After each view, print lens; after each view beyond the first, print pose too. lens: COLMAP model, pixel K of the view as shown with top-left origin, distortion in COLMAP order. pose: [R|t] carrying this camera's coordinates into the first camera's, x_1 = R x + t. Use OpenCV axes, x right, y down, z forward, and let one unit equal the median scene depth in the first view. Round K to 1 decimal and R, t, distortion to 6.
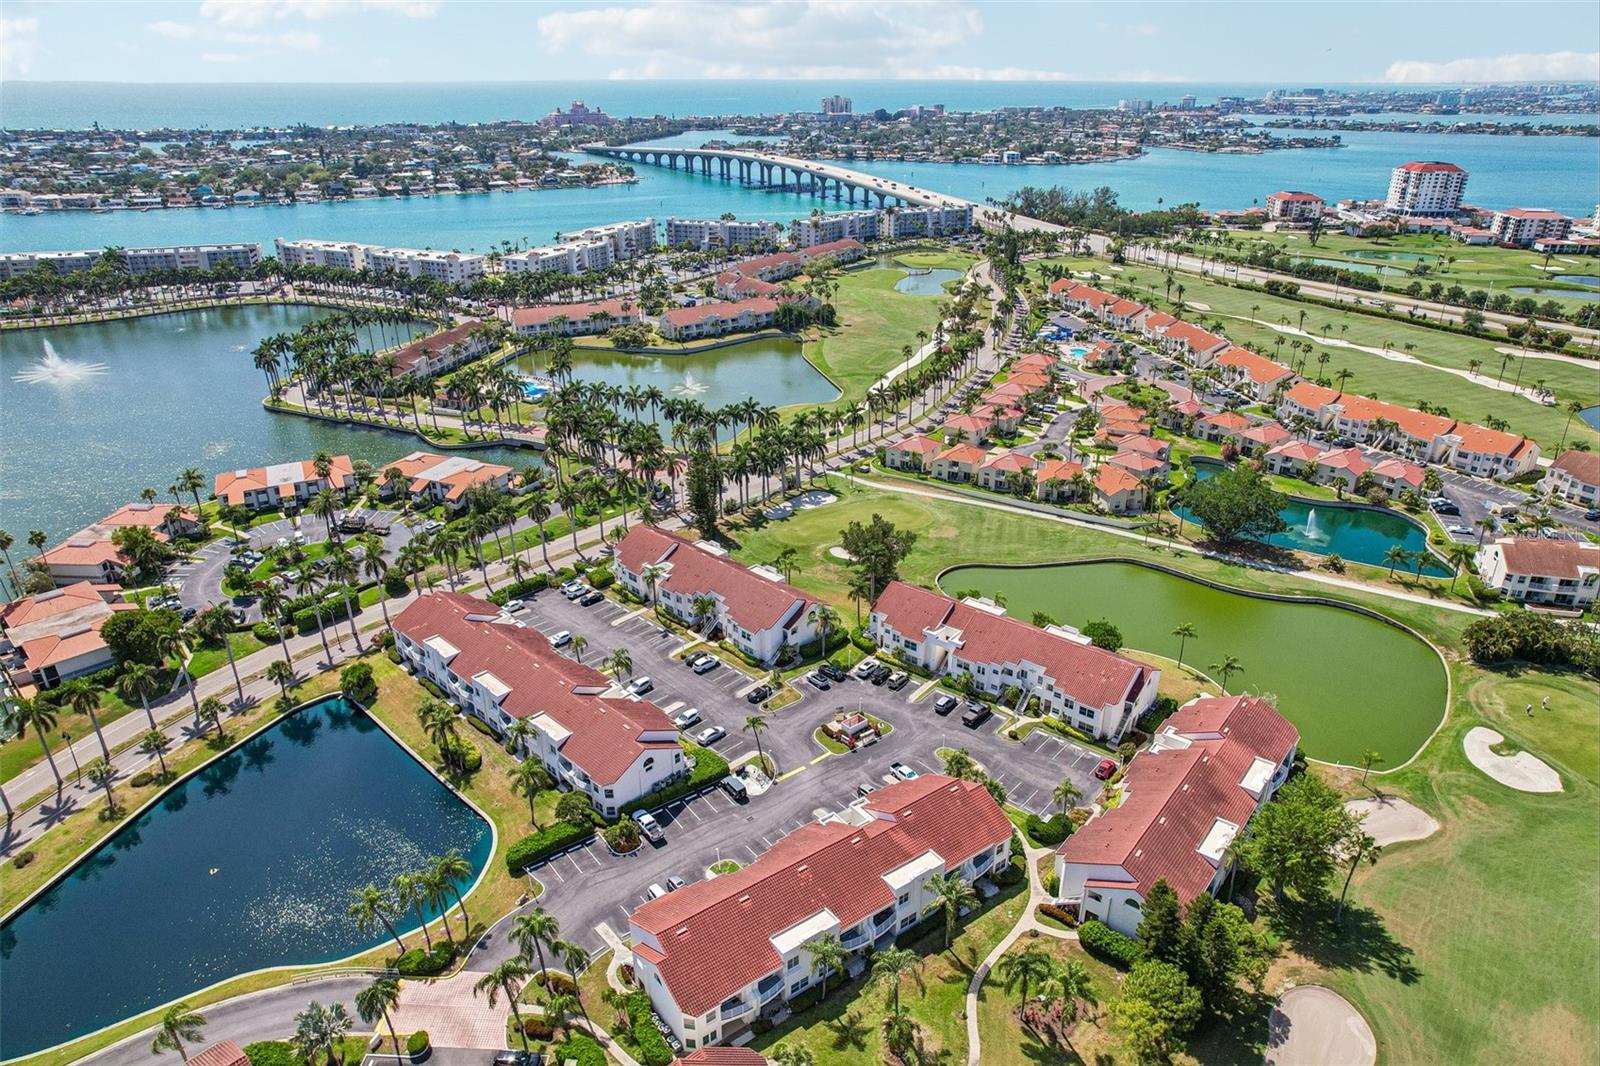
lens RADIAL K [[1030.7, 0, 804.4], [0, 1030.7, 529.5], [0, 0, 1]] dist [-0.065985, 0.060530]
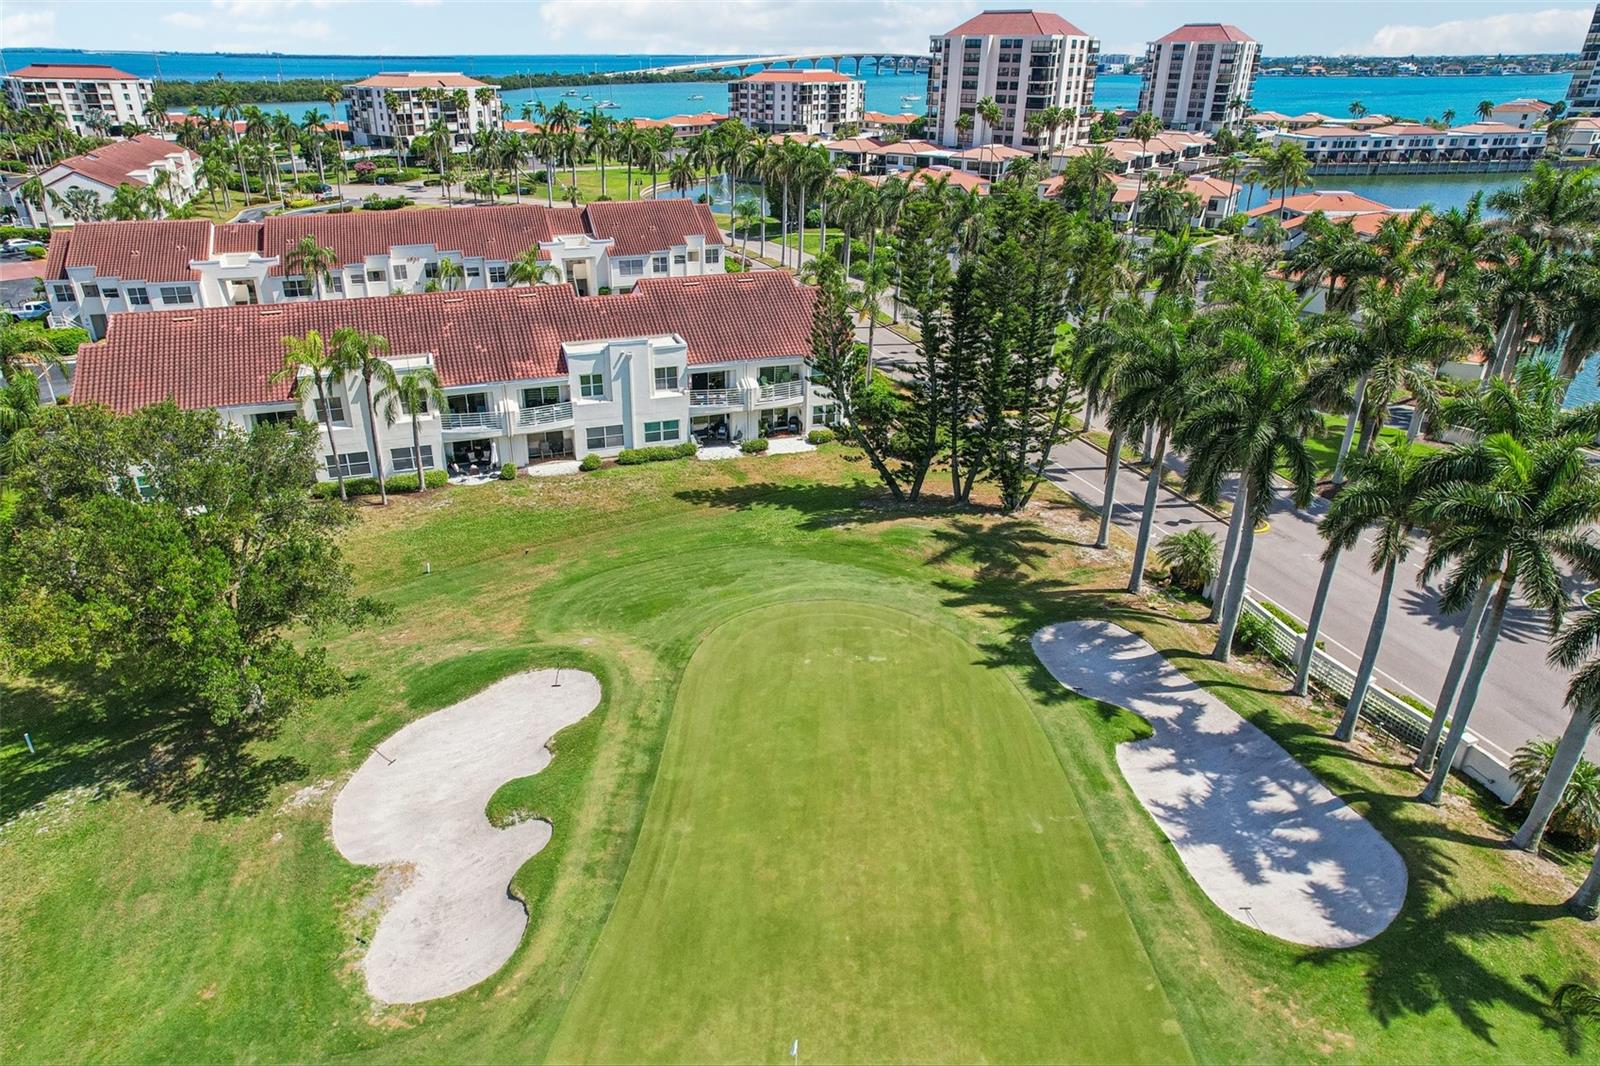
lens RADIAL K [[1030.7, 0, 794.8], [0, 1030.7, 521.5], [0, 0, 1]] dist [-0.065985, 0.060530]
pose [[-0.435133, 0.383407, -0.814652, 0.129258], [-0.376584, 0.744356, 0.551469, -0.106658], [0.817829, 0.546748, -0.179508, 0.855784]]
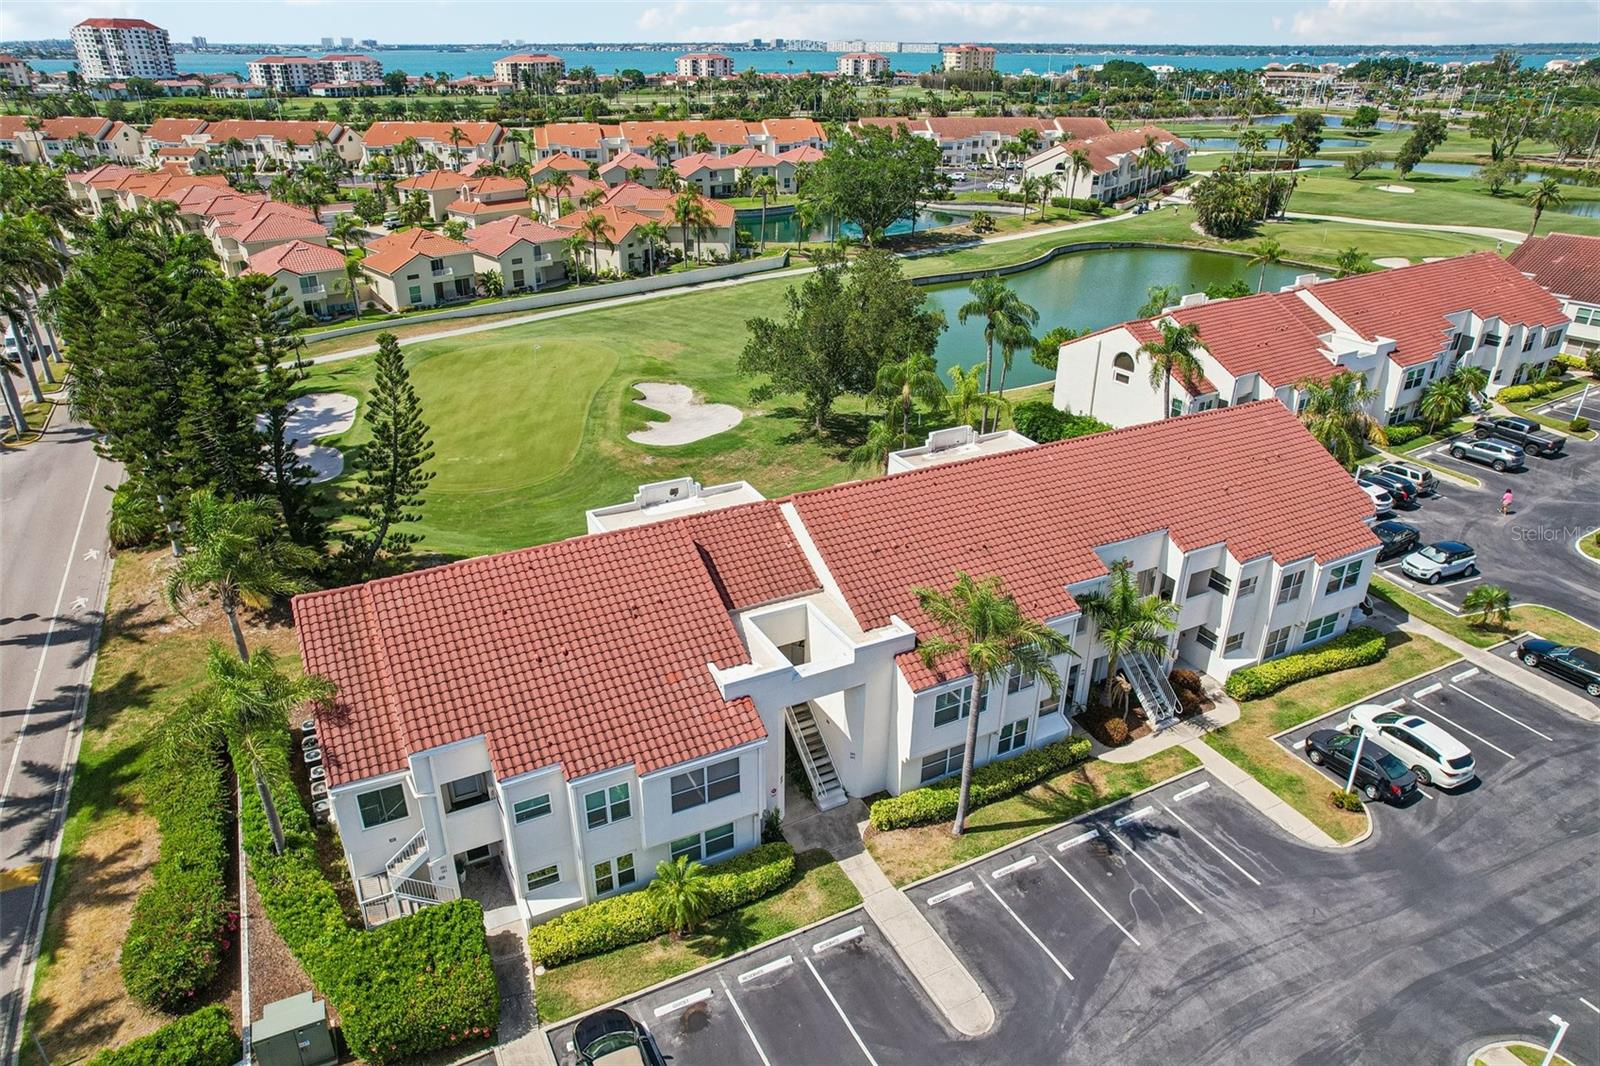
lens RADIAL K [[1030.7, 0, 805.3], [0, 1030.7, 531.5], [0, 0, 1]] dist [-0.065985, 0.060530]
pose [[0.311238, -0.408852, 0.857887, -0.211924], [0.386517, 0.879147, 0.278757, -0.022675], [-0.868179, 0.244828, 0.431653, 0.661121]]
